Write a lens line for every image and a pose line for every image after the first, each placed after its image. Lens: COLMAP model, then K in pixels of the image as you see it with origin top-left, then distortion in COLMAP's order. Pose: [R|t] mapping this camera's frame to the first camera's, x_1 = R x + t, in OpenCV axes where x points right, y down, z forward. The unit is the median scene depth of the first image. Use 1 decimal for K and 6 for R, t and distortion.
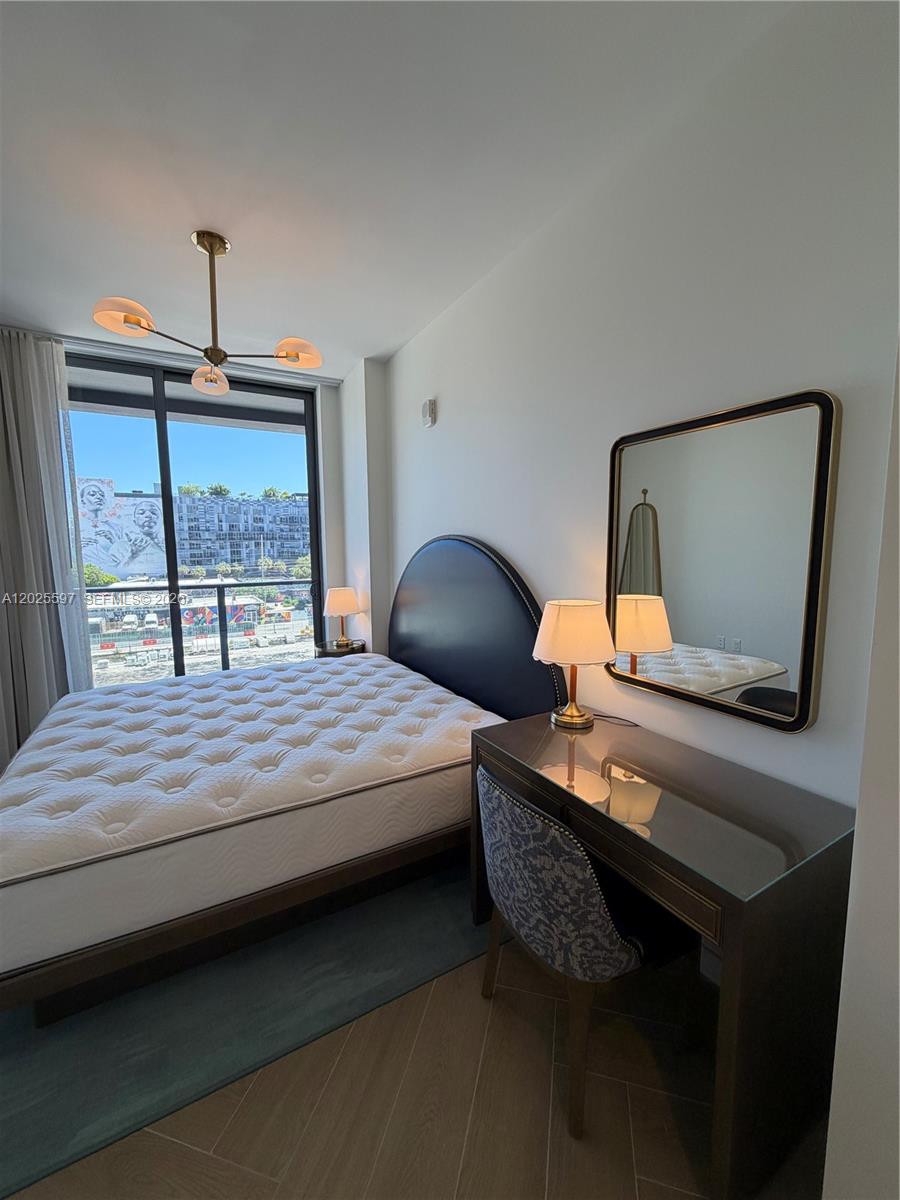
lens RADIAL K [[477.1, 0, 447.5], [0, 477.1, 598.0], [0, 0, 1]] dist [-0.000941, 0.000463]
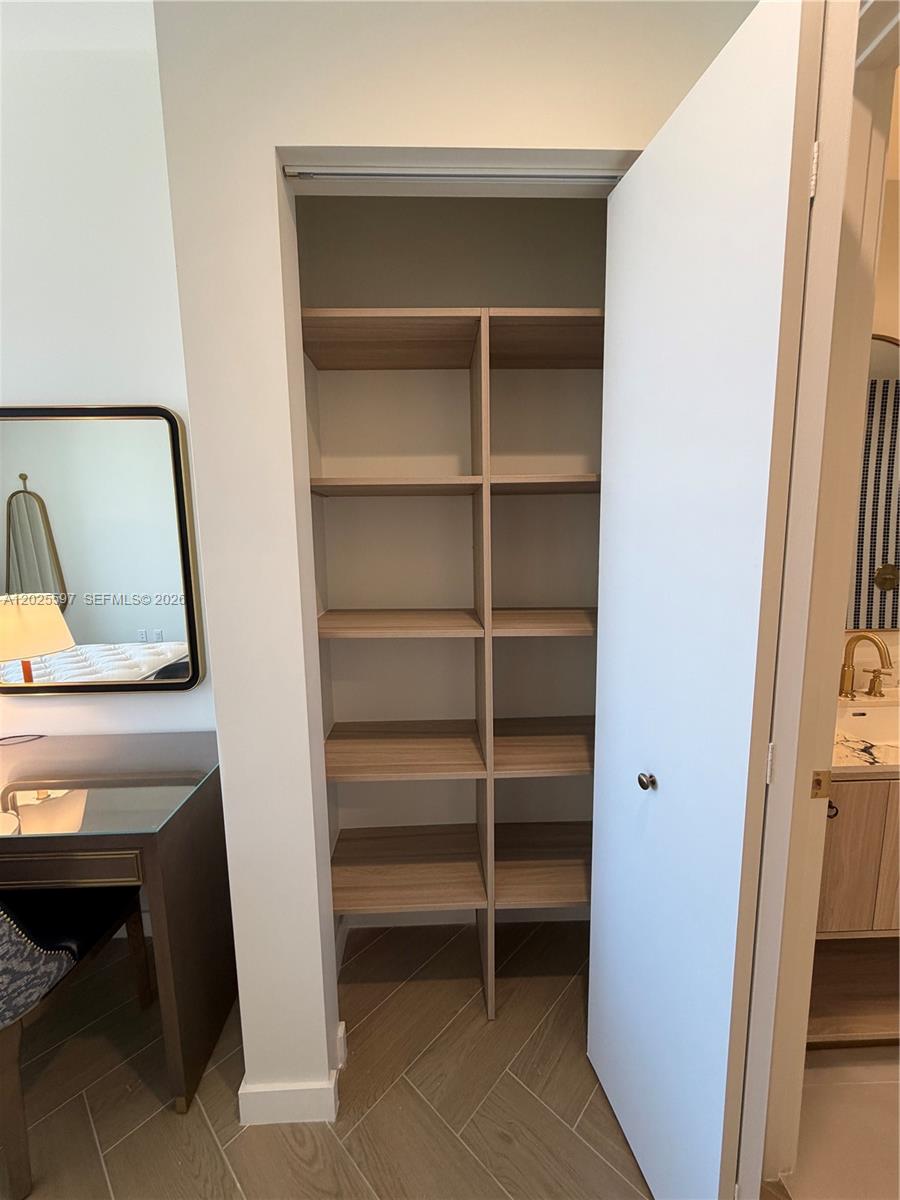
lens RADIAL K [[477.1, 0, 447.5], [0, 477.1, 598.0], [0, 0, 1]] dist [-0.000941, 0.000463]
pose [[0.464910, -0.116310, 0.877685, -0.007599], [0.109003, 0.991311, 0.073628, 0.019869], [-0.878622, 0.061440, 0.473548, -0.100762]]
